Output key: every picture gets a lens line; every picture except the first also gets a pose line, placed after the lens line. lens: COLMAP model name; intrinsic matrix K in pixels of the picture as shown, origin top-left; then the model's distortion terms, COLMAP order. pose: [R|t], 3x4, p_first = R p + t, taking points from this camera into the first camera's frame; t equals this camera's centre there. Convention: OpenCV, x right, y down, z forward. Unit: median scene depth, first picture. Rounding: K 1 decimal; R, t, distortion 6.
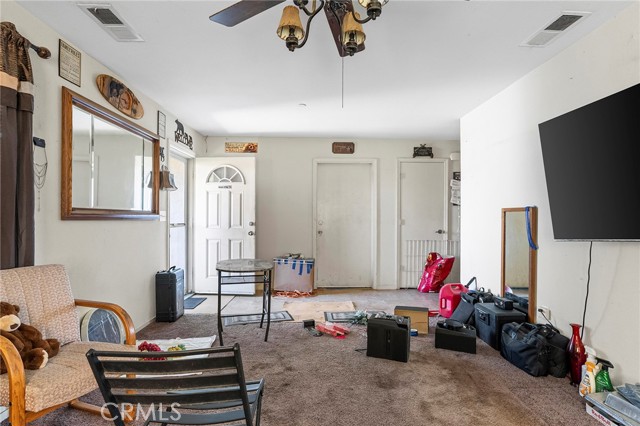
lens RADIAL K [[325.4, 0, 321.0], [0, 325.4, 214.7], [0, 0, 1]] dist [-0.005671, 0.003206]
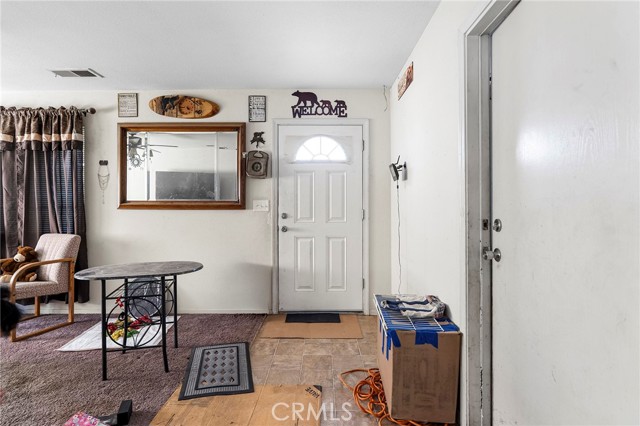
lens RADIAL K [[325.4, 0, 324.0], [0, 325.4, 203.5], [0, 0, 1]] dist [-0.005671, 0.003206]
pose [[-0.034865, 0.000498, -0.999392, 0.691347], [0.005542, 0.999985, 0.000305, -0.004154], [0.999377, -0.005528, -0.034867, 1.942053]]
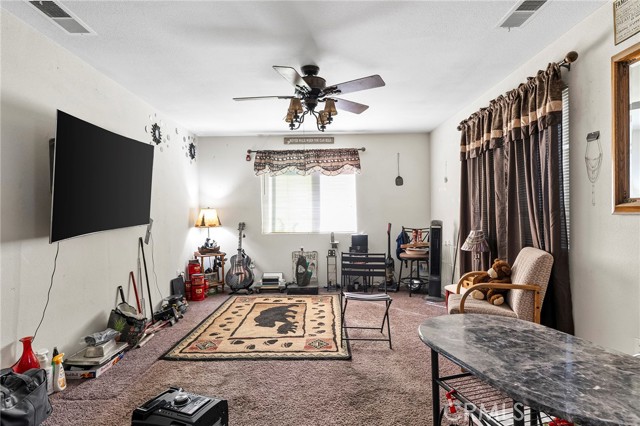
lens RADIAL K [[335.8, 0, 320.9], [0, 335.8, 214.7], [0, 0, 1]] dist [0.004438, 0.000738]
pose [[-0.999610, 0.012862, 0.024807, -0.044046], [0.012672, 0.999889, -0.007810, 0.014273], [-0.024904, -0.007493, -0.999662, 1.811335]]
